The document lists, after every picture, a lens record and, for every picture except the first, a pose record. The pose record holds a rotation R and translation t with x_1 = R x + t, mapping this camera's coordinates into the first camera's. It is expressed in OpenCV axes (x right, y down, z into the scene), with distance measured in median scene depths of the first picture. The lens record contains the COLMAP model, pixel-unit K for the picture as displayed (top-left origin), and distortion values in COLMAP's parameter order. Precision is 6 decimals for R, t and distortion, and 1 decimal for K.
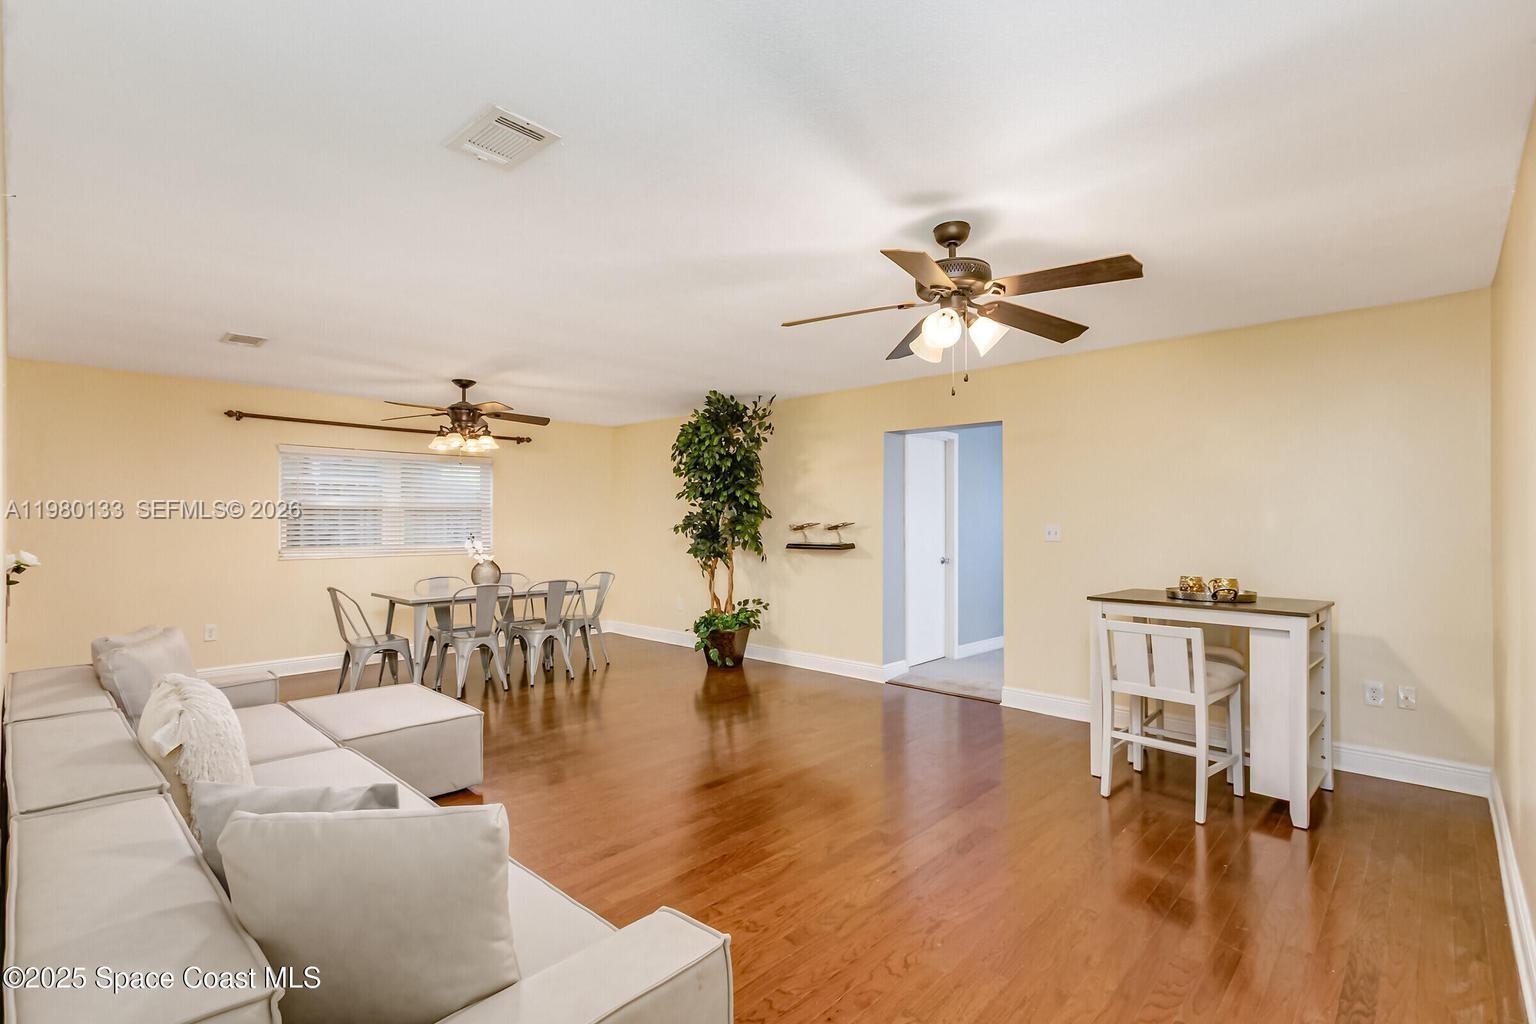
lens RADIAL K [[706.5, 0, 768.0], [0, 706.5, 512.0], [0, 0, 1]] dist [-0.000736, -0.000641]
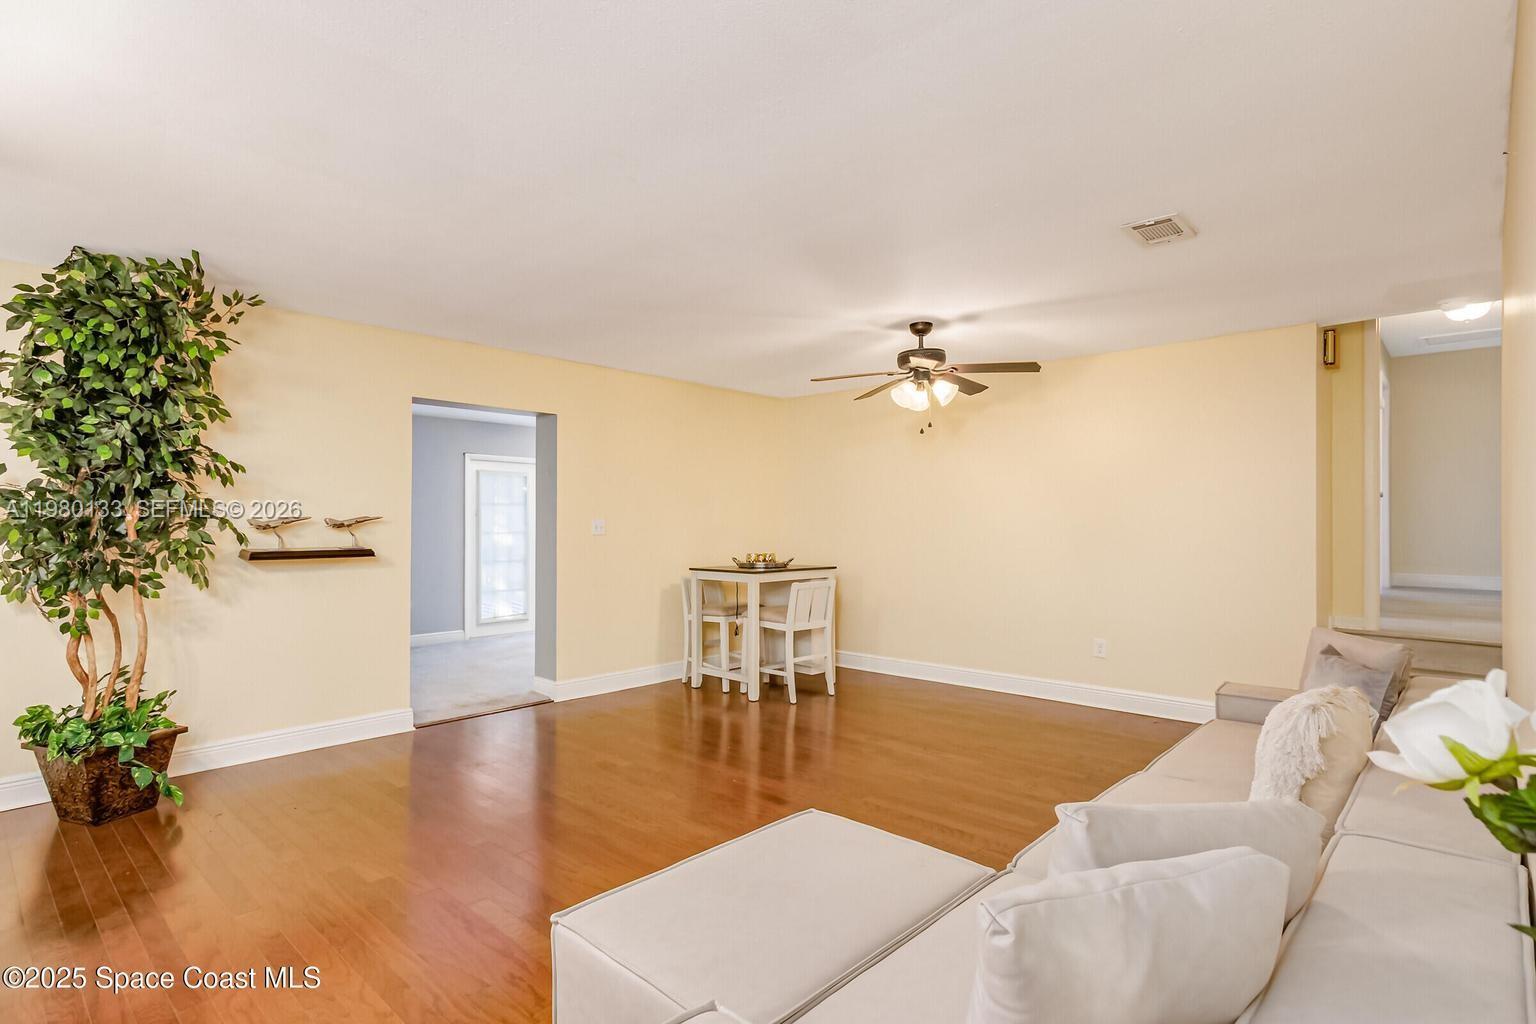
lens RADIAL K [[771.5, 0, 768.0], [0, 771.5, 512.0], [0, 0, 1]] dist [-0.000686, 0.000888]
pose [[-0.000044, 0.010318, 0.999947, -0.652149], [-0.014884, 0.999836, -0.010317, 0.011905], [-0.999889, -0.014884, 0.000109, 0.610073]]
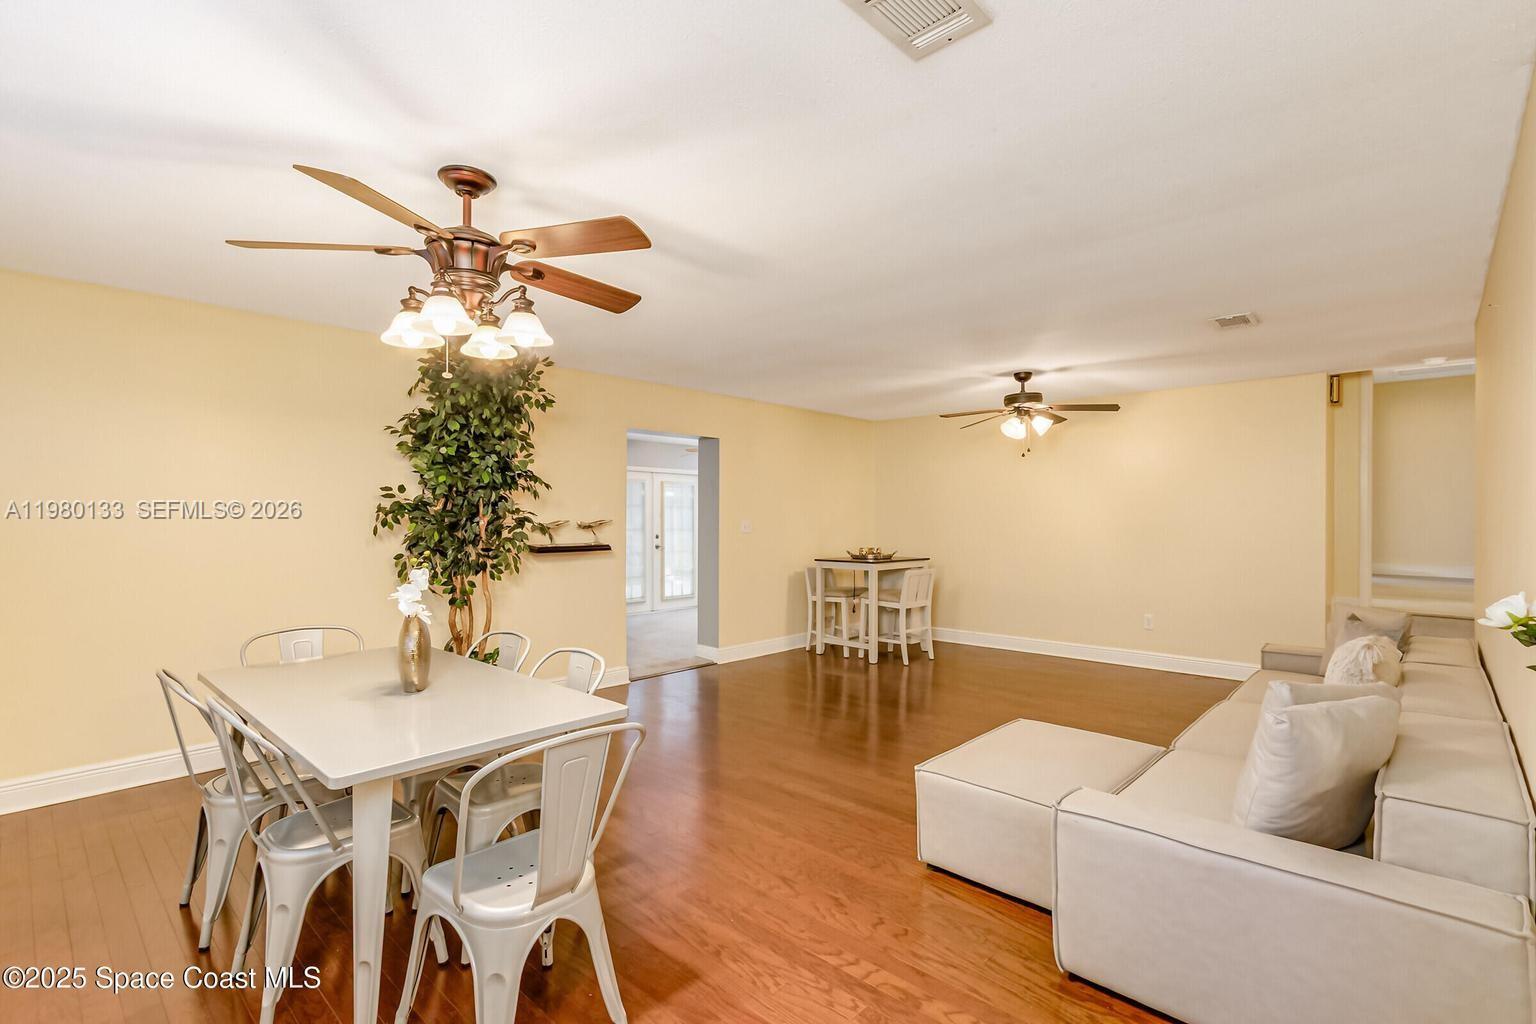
lens RADIAL K [[706.5, 0, 768.0], [0, 706.5, 512.0], [0, 0, 1]] dist [-0.000736, -0.000641]
pose [[0.006645, 0.004162, 0.999969, -0.809758], [-0.015220, 0.999876, -0.004061, 0.004491], [-0.999862, -0.015192, 0.006707, 0.785426]]
